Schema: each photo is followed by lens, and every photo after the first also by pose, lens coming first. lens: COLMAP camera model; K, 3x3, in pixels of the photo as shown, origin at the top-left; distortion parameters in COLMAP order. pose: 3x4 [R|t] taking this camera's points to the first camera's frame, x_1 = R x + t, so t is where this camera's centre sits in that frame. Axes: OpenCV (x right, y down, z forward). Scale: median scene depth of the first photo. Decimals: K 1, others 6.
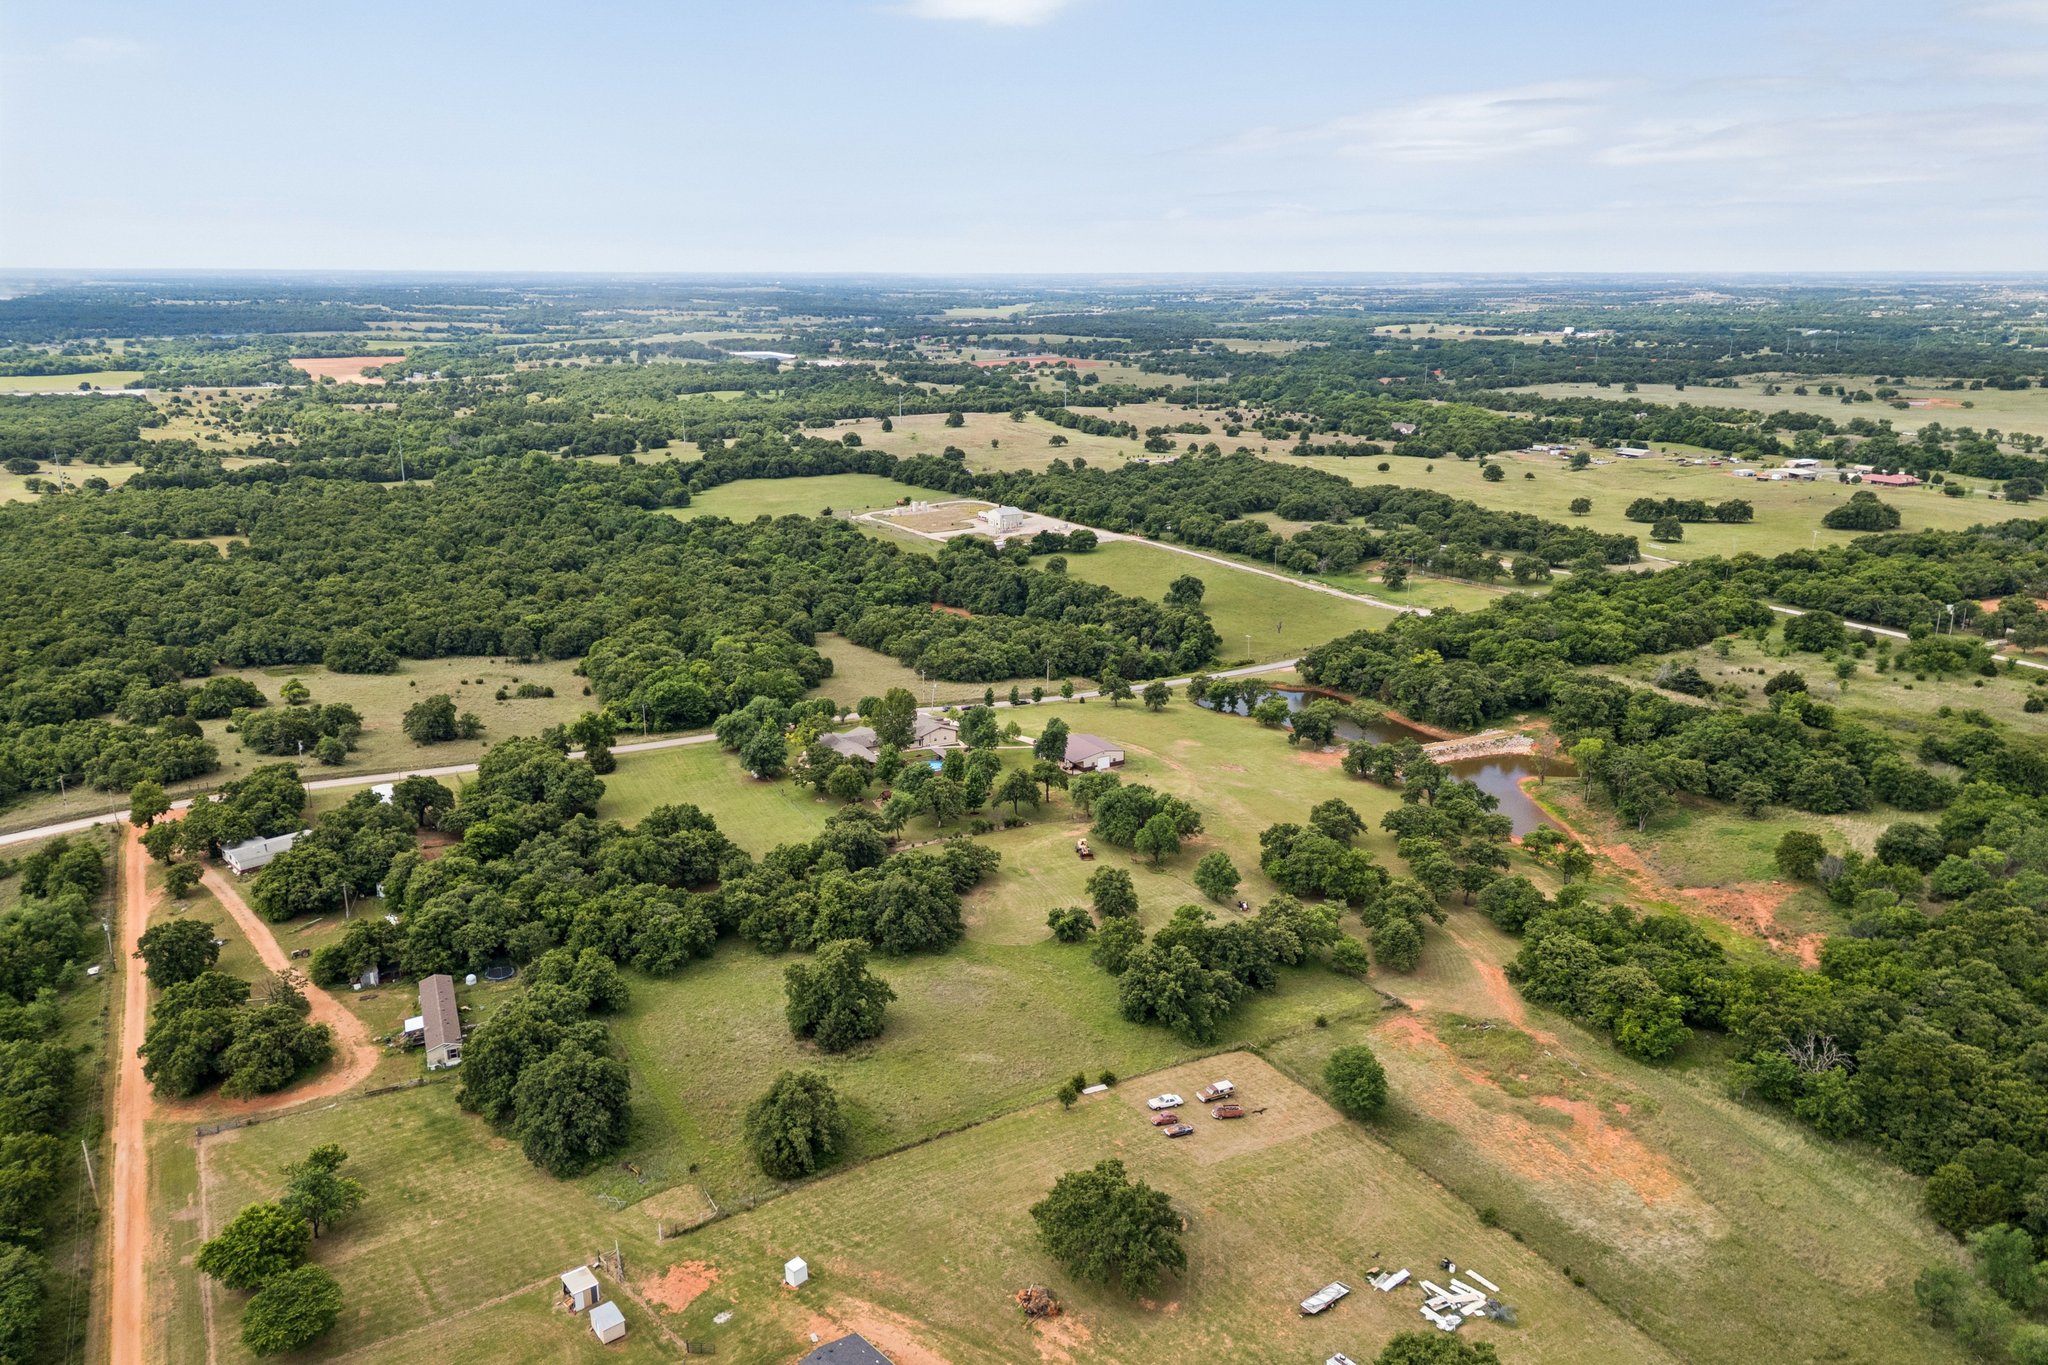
lens RADIAL K [[1426.1, 0, 1008.3], [0, 1426.1, 747.1], [0, 0, 1]] dist [0.072382, -0.069271]
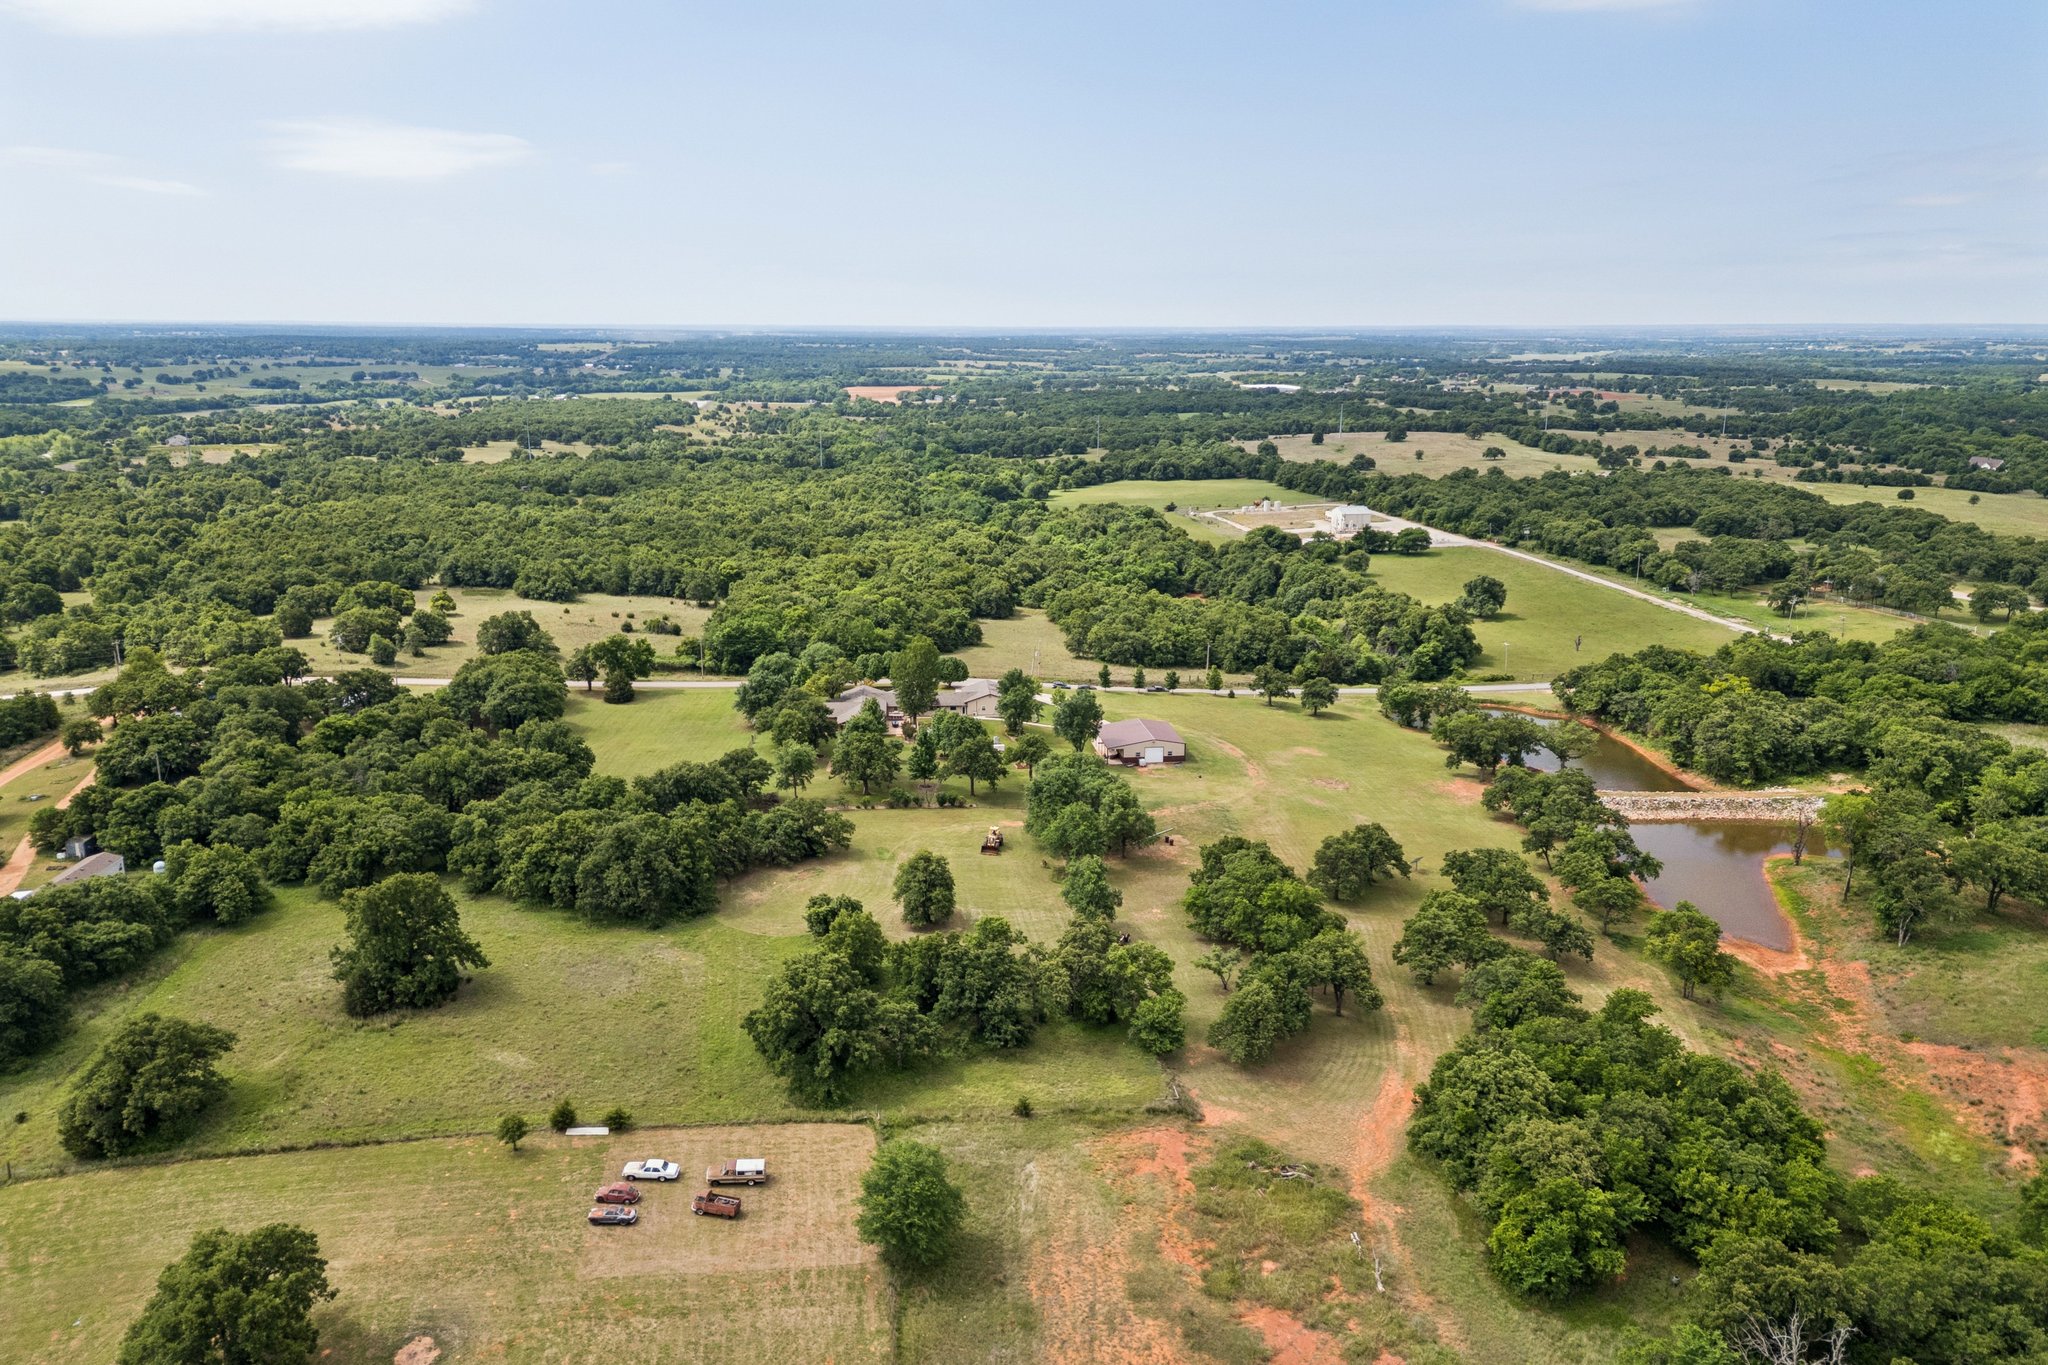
lens RADIAL K [[1426.1, 0, 1011.0], [0, 1426.1, 696.9], [0, 0, 1]] dist [0.072382, -0.069271]
pose [[0.925188, 0.097733, -0.366710, 0.222289], [-0.122451, 0.991468, -0.044697, 0.019434], [0.359213, 0.086257, 0.929261, 0.197335]]
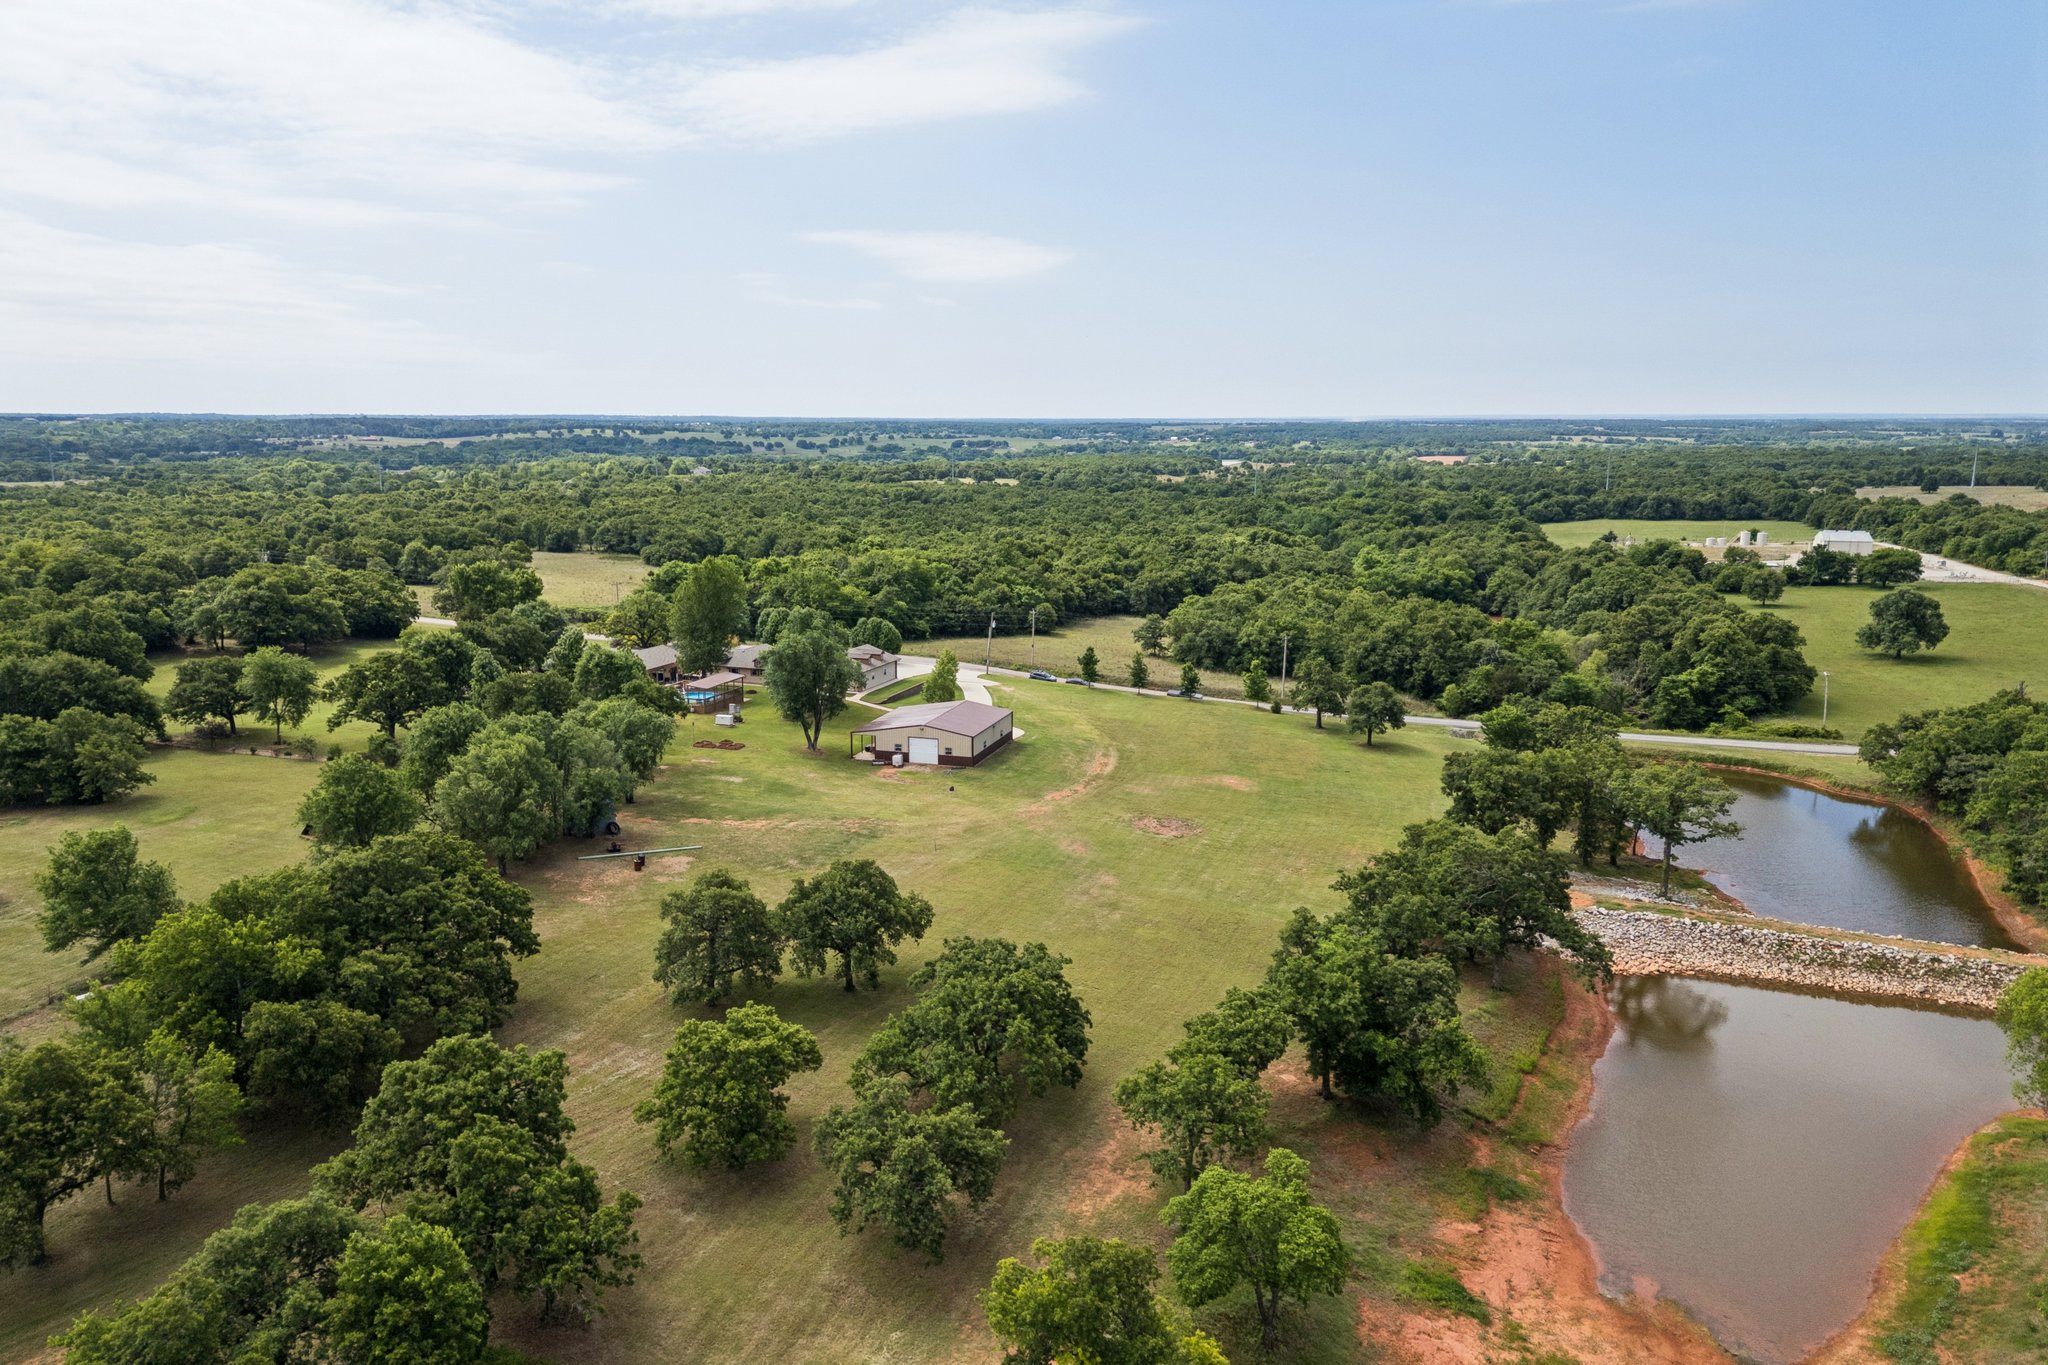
lens RADIAL K [[1426.1, 0, 1026.3], [0, 1426.1, 685.3], [0, 0, 1]] dist [0.072382, -0.069271]
pose [[0.682850, 0.135051, -0.717968, 0.342137], [-0.232511, 0.971838, -0.038334, 0.000353], [0.692571, 0.193112, 0.695020, 0.555442]]
